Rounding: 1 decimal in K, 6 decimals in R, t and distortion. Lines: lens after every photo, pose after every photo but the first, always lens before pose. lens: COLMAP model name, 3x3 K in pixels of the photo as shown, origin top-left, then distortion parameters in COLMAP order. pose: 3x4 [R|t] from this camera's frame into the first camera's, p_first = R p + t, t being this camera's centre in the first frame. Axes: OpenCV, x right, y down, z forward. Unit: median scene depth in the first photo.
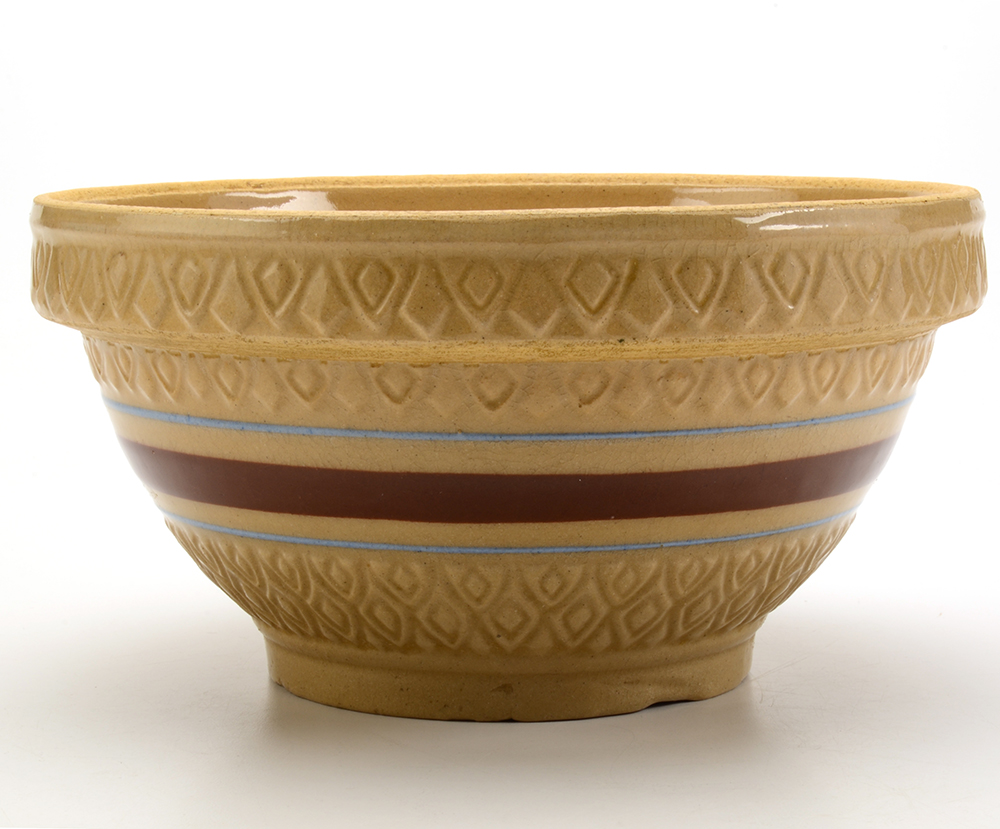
lens RADIAL K [[3022.1, 0, 500.7], [0, 3022.1, 412.2], [0, 0, 1]] dist [-0.098724, 0.000000]
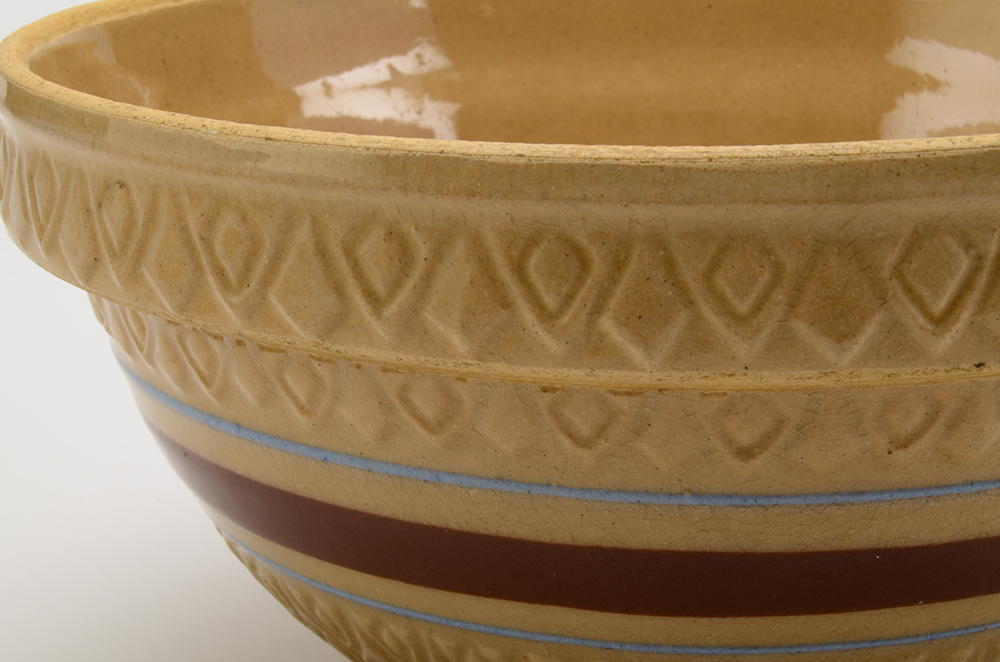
lens RADIAL K [[2216.0, 0, 496.9], [0, 2216.0, 336.5], [0, 0, 1]] dist [-0.048712, 0.000000]
pose [[0.999897, -0.010873, 0.009318, -0.055297], [0.009221, 0.986753, 0.161968, -0.095969], [-0.010955, -0.161866, 0.986752, 0.565435]]
